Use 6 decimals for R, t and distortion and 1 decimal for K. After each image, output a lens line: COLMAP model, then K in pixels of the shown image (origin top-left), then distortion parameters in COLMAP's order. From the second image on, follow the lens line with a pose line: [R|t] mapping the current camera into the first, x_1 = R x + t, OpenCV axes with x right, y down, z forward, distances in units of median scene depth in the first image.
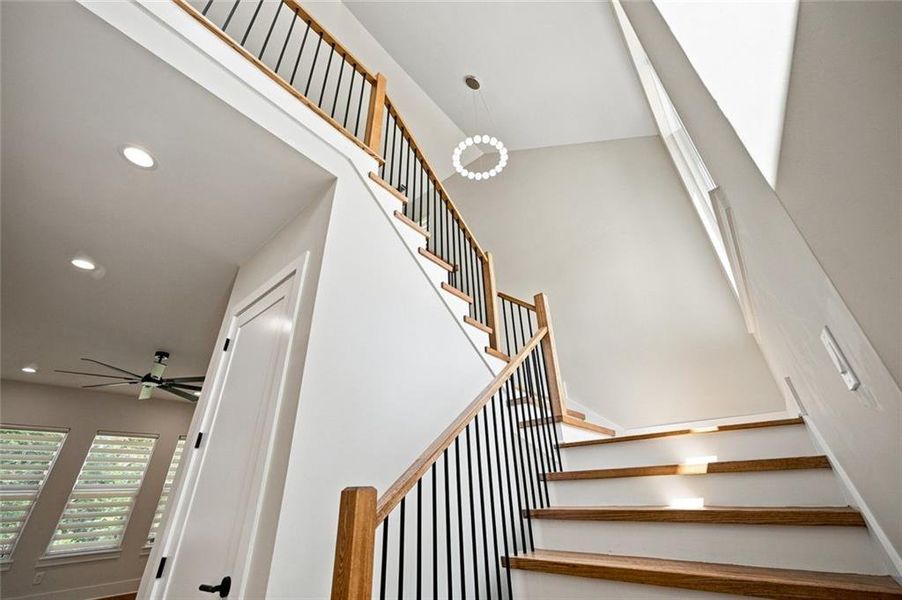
lens RADIAL K [[356.5, 0, 451.0], [0, 356.5, 300.0], [0, 0, 1]] dist [-0.000057, 0.000213]
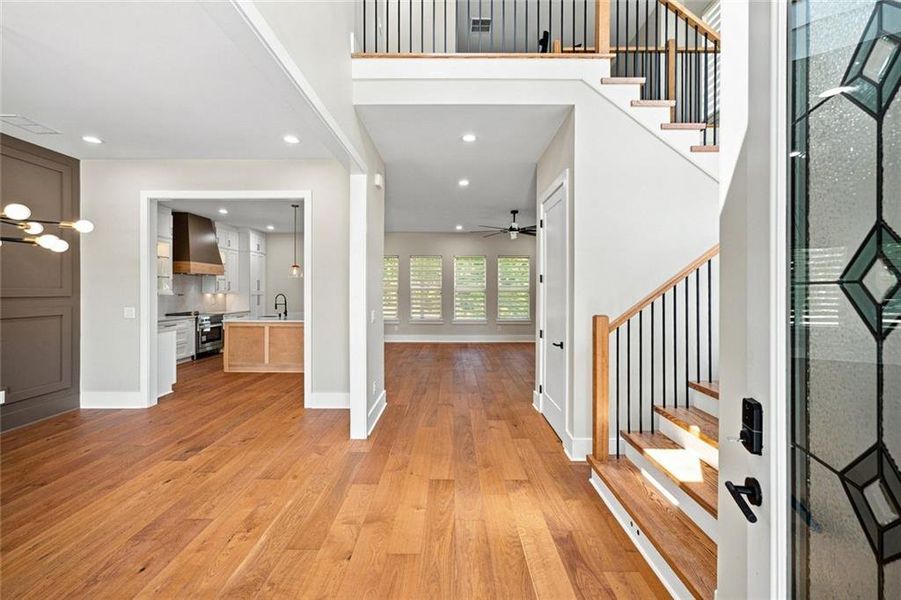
lens RADIAL K [[378.9, 0, 453.7], [0, 378.9, 286.5], [0, 0, 1]] dist [-0.001234, 0.000470]
pose [[0.649237, 0.024948, -0.760177, 0.411071], [0.345467, 0.880741, 0.323956, -0.304522], [0.677601, -0.472940, 0.563191, -0.364358]]
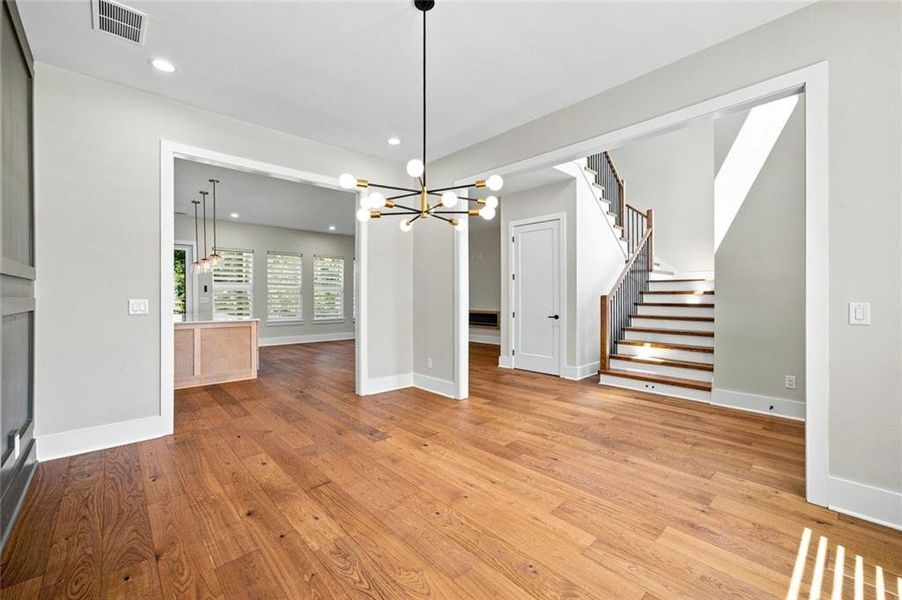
lens RADIAL K [[379.3, 0, 454.2], [0, 379.3, 286.5], [0, 0, 1]] dist [-0.001234, 0.000470]
pose [[0.993846, 0.027082, -0.107407, -0.703241], [0.025054, 0.889562, 0.456126, -0.736588], [0.107898, -0.456010, 0.883410, -1.382035]]
